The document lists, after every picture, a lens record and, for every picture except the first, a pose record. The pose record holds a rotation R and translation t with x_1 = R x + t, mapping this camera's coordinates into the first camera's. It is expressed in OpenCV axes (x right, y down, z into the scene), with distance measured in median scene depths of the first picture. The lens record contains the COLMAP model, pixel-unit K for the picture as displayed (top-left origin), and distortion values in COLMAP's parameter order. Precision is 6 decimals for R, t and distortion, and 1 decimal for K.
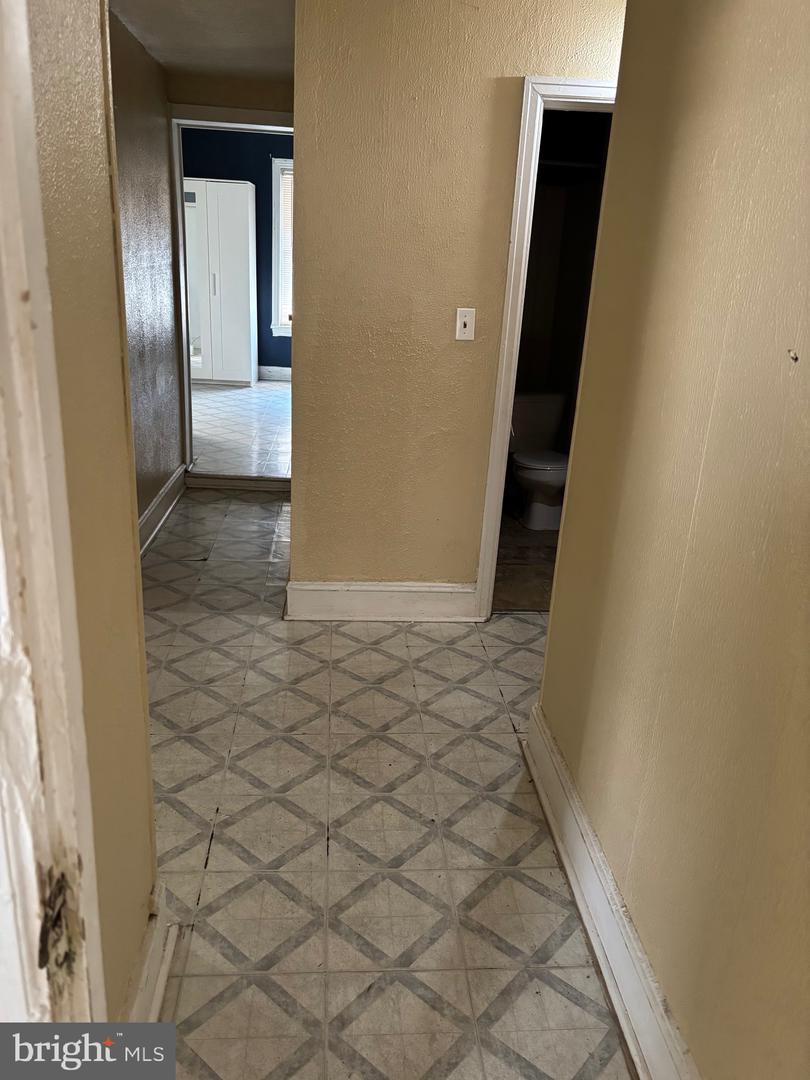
lens RADIAL K [[805.3, 0, 408.7], [0, 805.3, 538.4], [0, 0, 1]] dist [0.016641, -0.032514]
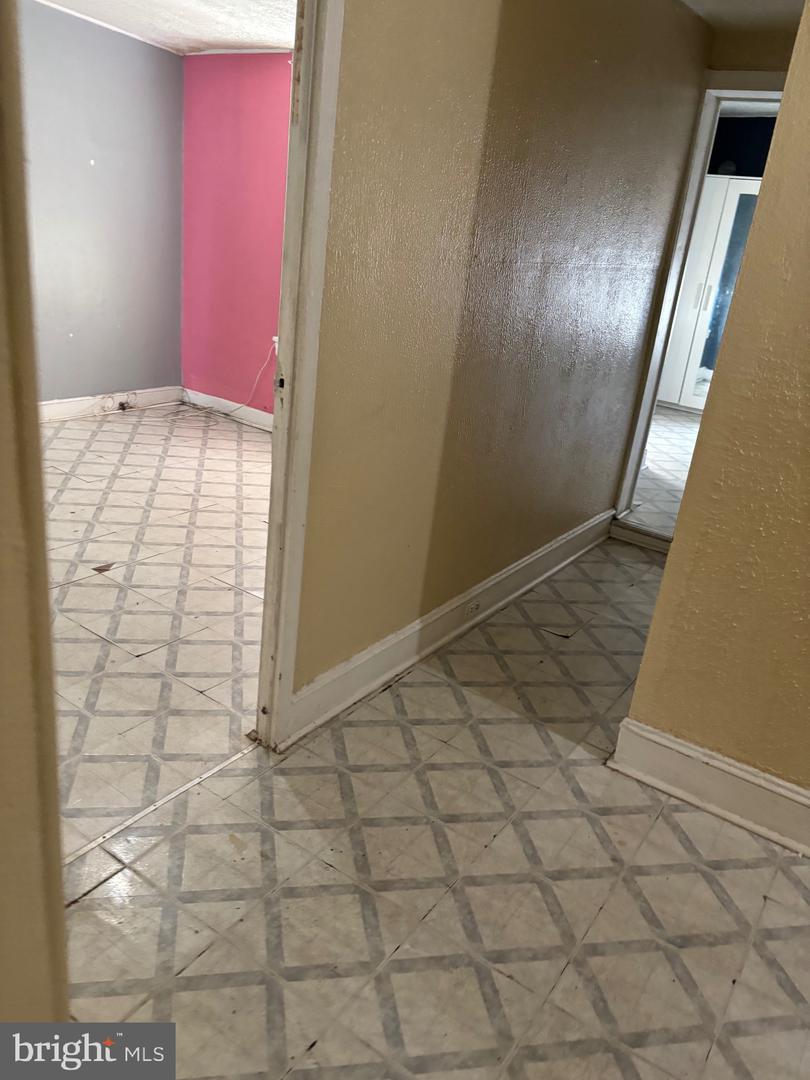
lens RADIAL K [[805.3, 0, 399.4], [0, 805.3, 543.6], [0, 0, 1]] dist [0.016641, -0.032514]
pose [[0.769447, 0.258307, -0.584148, 0.076065], [-0.266991, 0.960913, 0.073226, -0.098097], [0.580230, 0.099619, 0.808337, 0.331255]]
